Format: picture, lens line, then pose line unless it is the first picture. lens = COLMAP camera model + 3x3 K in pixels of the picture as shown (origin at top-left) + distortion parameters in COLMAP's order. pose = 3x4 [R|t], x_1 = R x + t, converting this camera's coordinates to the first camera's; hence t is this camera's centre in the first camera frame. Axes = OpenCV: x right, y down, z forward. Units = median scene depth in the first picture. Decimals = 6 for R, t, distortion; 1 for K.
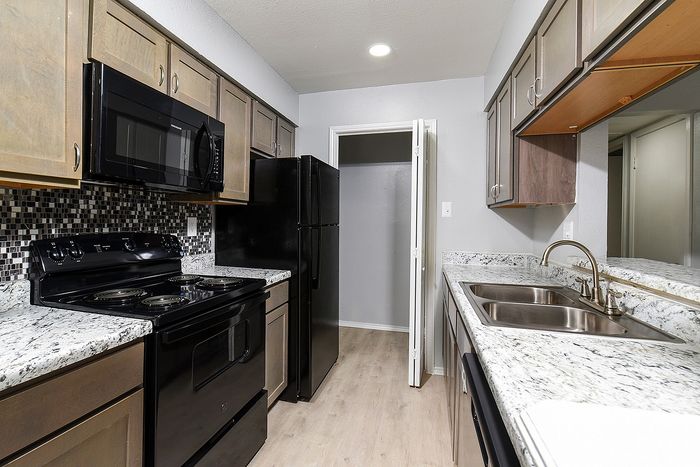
lens RADIAL K [[320.7, 0, 349.6], [0, 320.7, 226.5], [0, 0, 1]] dist [-0.016733, -0.000564]
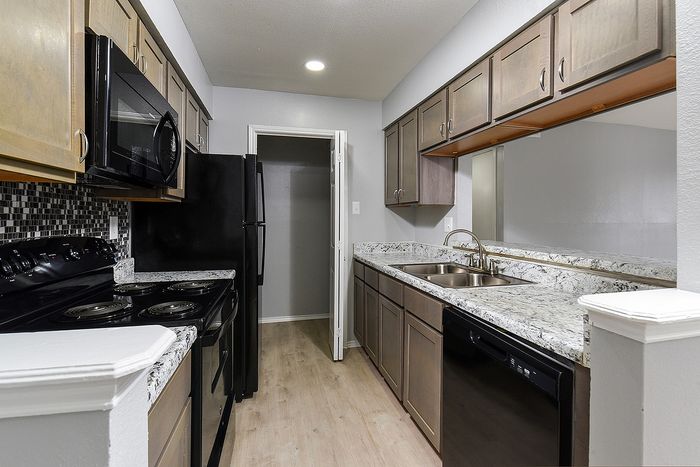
lens RADIAL K [[320.7, 0, 353.6], [0, 320.7, 224.0], [0, 0, 1]] dist [-0.016733, -0.000564]
pose [[0.867959, -0.020327, 0.496219, -0.412863], [0.017867, 0.999793, 0.009703, -0.006783], [-0.496314, 0.000444, 0.868143, -0.045201]]
